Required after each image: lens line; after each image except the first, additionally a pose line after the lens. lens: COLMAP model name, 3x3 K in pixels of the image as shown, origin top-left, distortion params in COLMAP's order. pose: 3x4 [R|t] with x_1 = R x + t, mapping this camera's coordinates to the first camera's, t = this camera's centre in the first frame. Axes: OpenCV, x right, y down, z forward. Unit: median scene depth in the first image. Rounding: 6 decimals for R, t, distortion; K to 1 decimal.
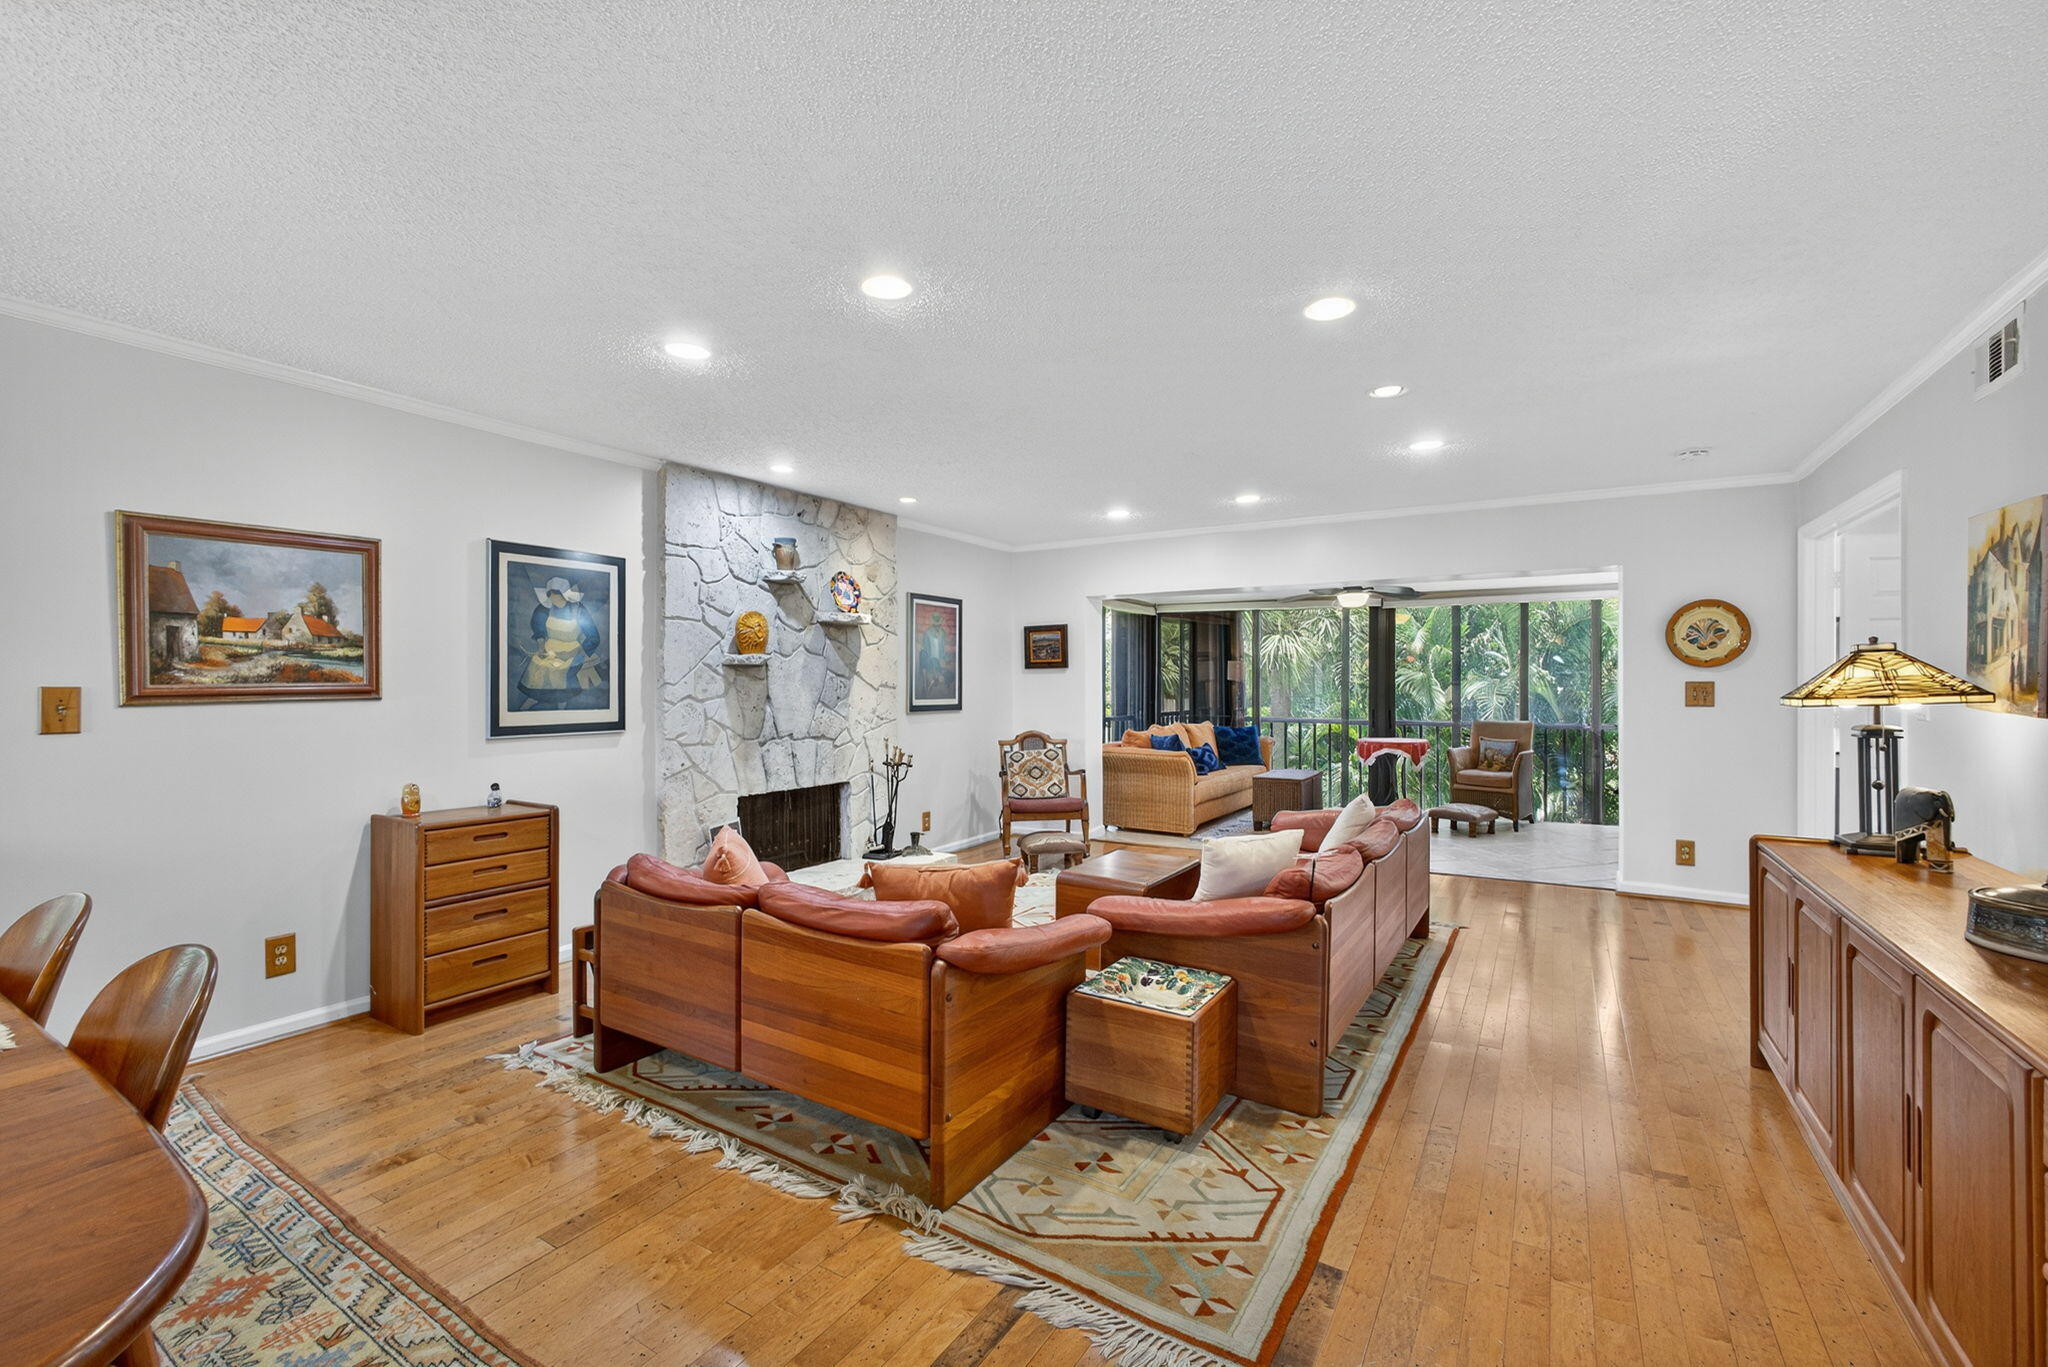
lens RADIAL K [[872.8, 0, 1024.7], [0, 872.8, 684.3], [0, 0, 1]] dist [-0.023718, 0.010211]
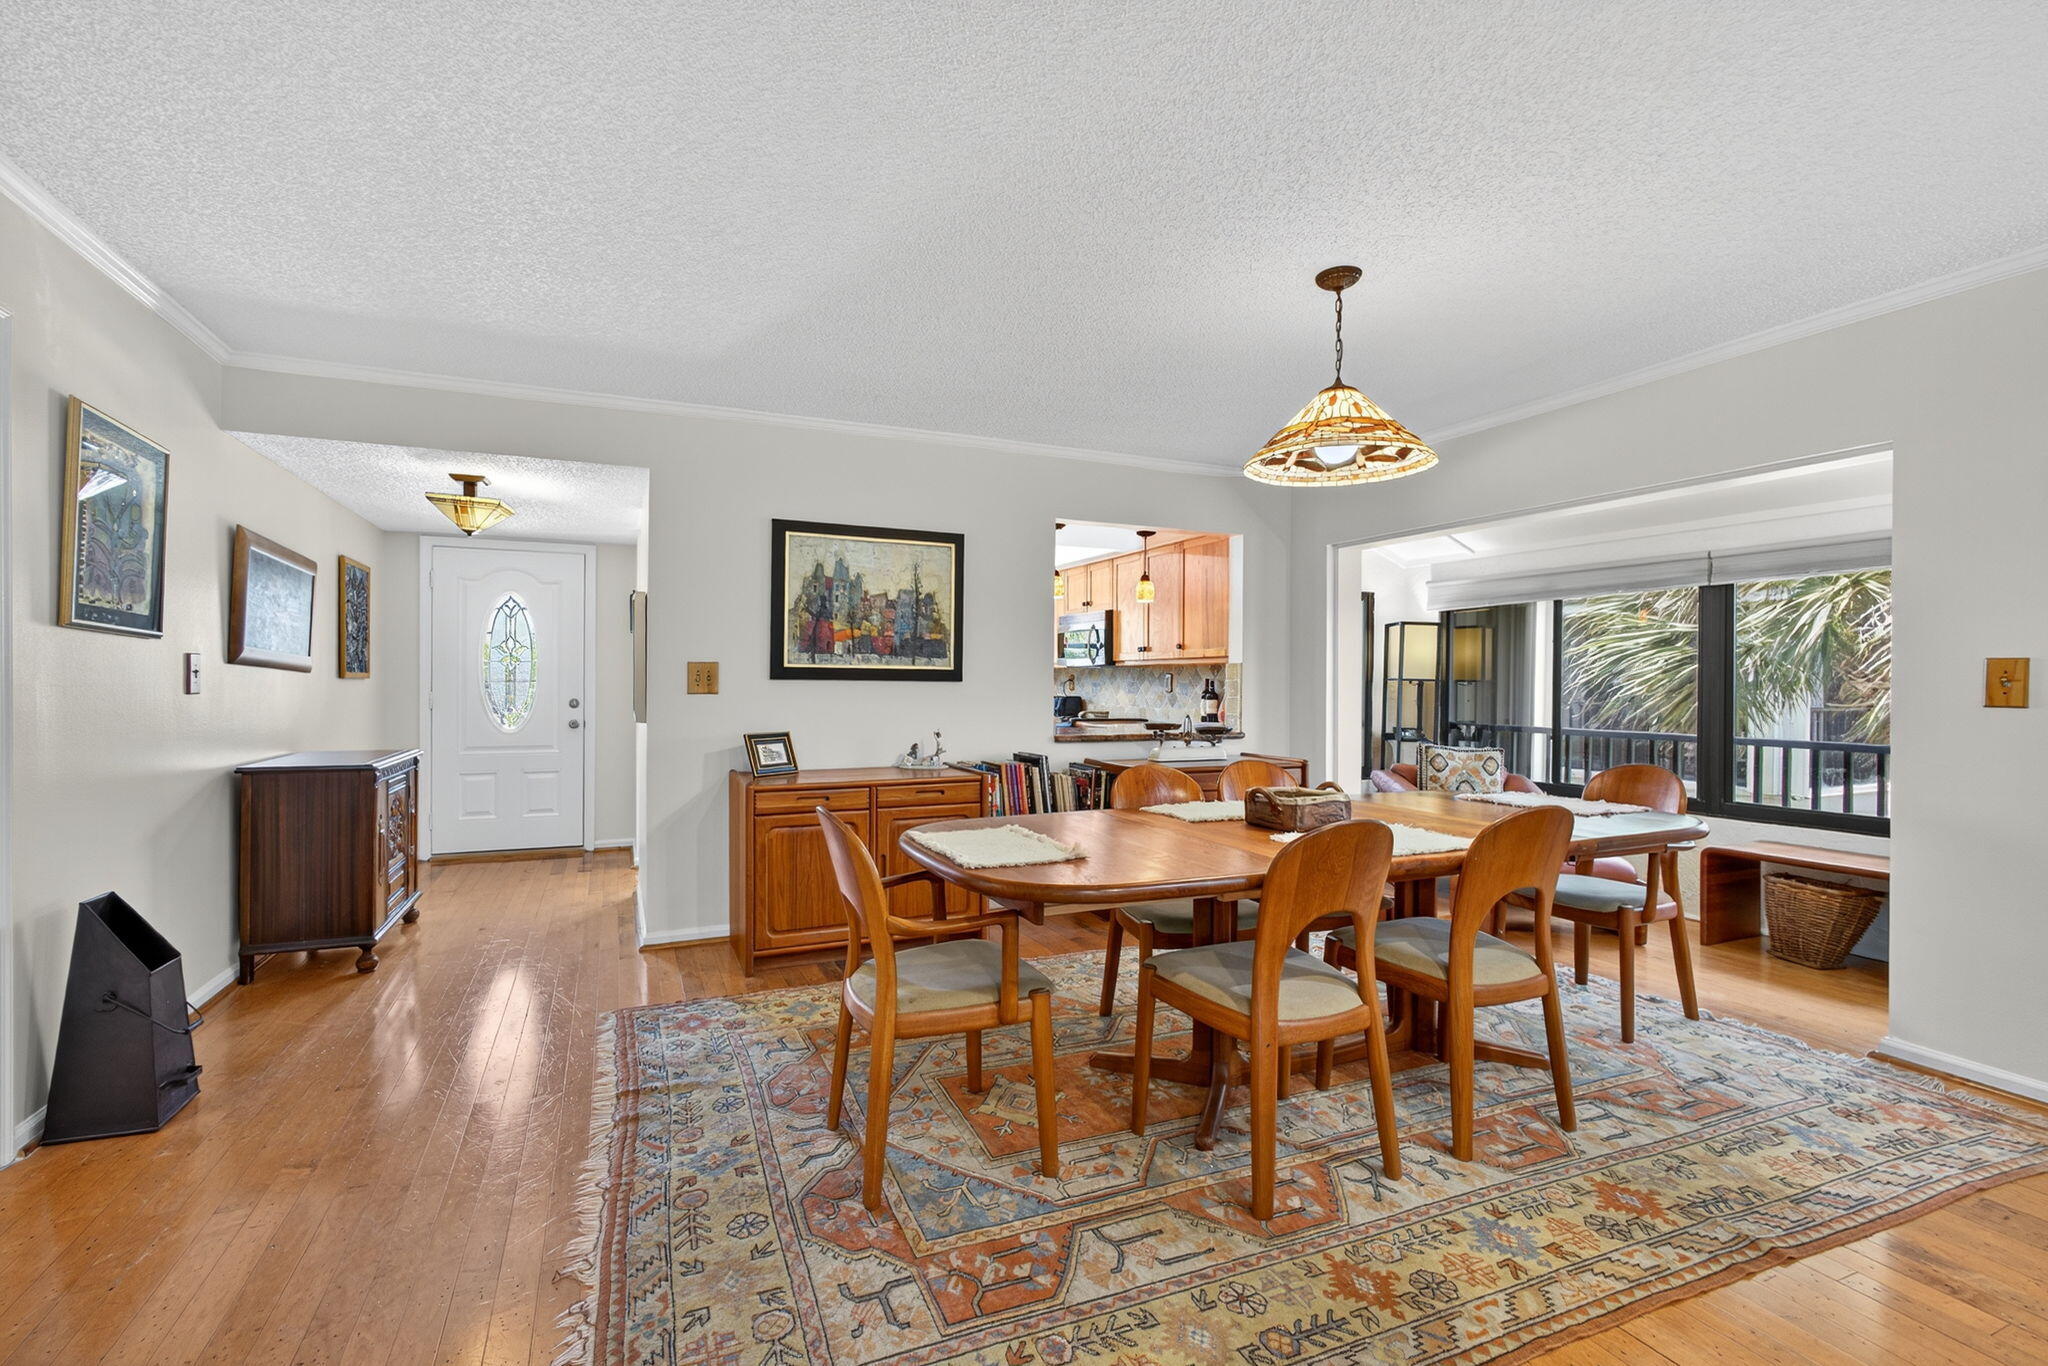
lens RADIAL K [[890.2, 0, 984.7], [0, 890.2, 689.8], [0, 0, 1]] dist [-0.002557, -0.000126]
pose [[-0.589484, 0.005659, -0.807760, 0.182228], [-0.005848, 0.999919, 0.011273, 0.020546], [0.807759, 0.011369, -0.589403, 0.388586]]
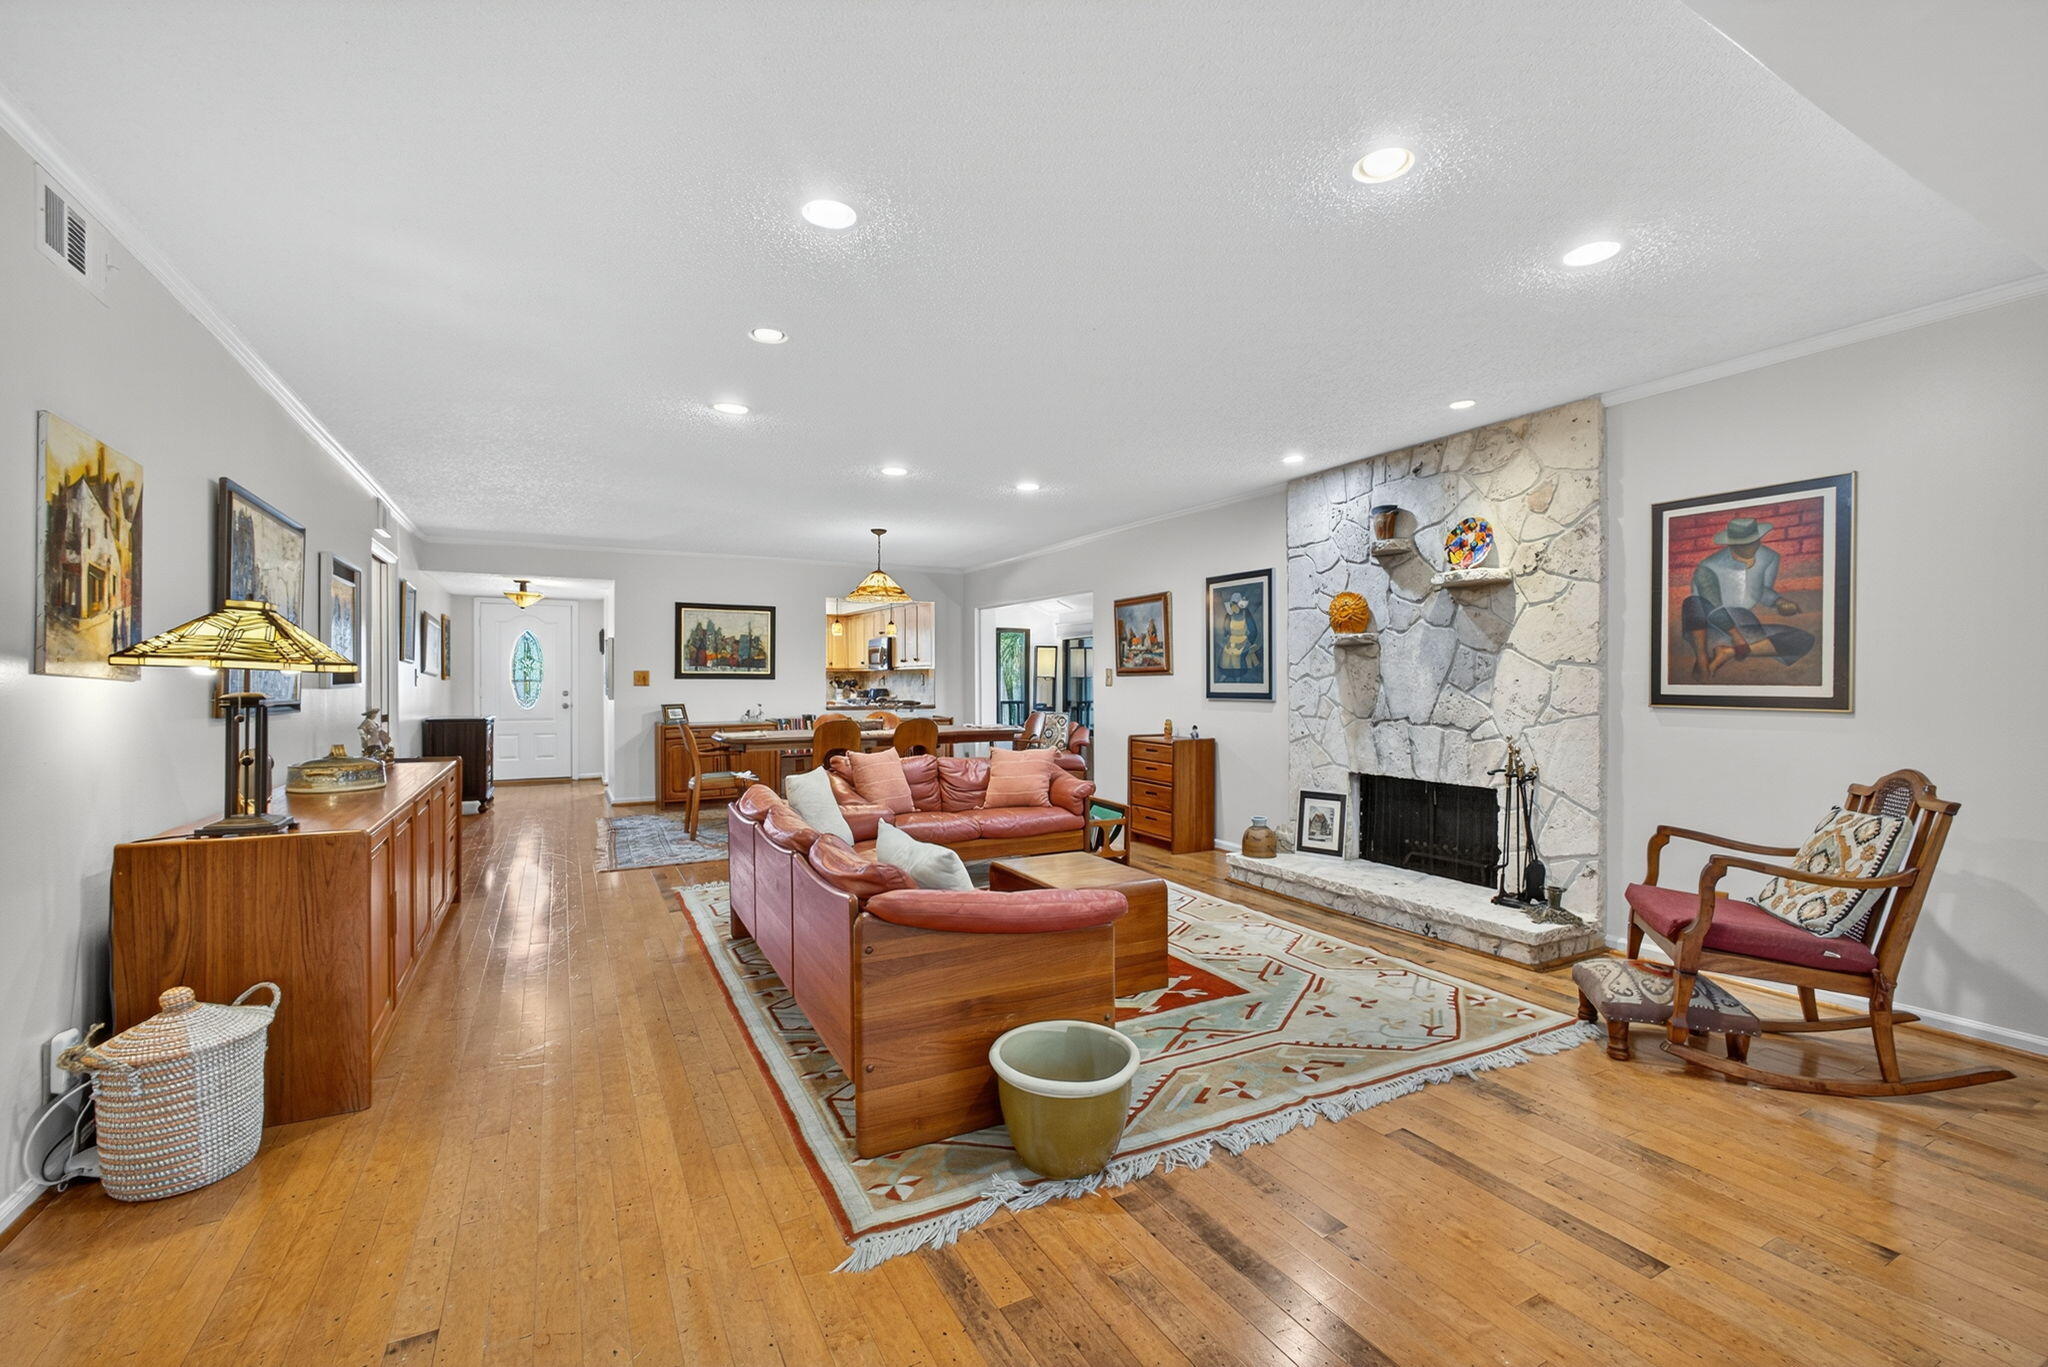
lens RADIAL K [[878.7, 0, 1042.5], [0, 878.7, 685.2], [0, 0, 1]] dist [-0.010173, 0.000742]
pose [[-0.494890, 0.007264, -0.868925, 0.802439], [-0.000414, 0.999963, 0.008595, 0.017988], [0.868955, 0.004613, -0.494869, 1.267351]]
